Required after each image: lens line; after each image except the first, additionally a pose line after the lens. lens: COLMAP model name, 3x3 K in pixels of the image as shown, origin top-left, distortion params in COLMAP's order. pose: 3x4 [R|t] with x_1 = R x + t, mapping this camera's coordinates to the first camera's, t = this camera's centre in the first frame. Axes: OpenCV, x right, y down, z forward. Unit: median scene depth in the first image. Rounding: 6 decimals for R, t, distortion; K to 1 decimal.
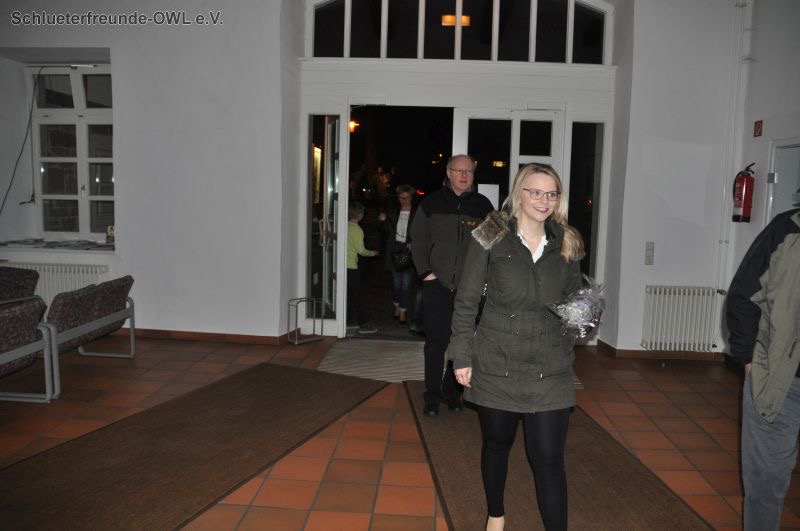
lens RADIAL K [[629.8, 0, 404.3], [0, 629.8, 268.0], [0, 0, 1]] dist [-0.152079, 0.117377]
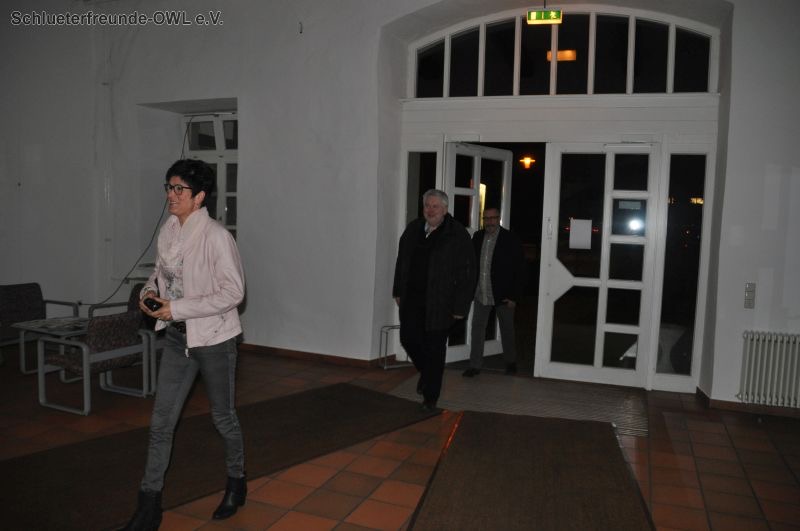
lens RADIAL K [[629.8, 0, 404.3], [0, 629.8, 268.0], [0, 0, 1]] dist [-0.152079, 0.117377]
pose [[0.953016, 0.029363, -0.301495, 0.170427], [-0.046612, 0.997652, -0.050178, 0.003934], [0.299313, 0.061874, 0.952147, -0.004661]]
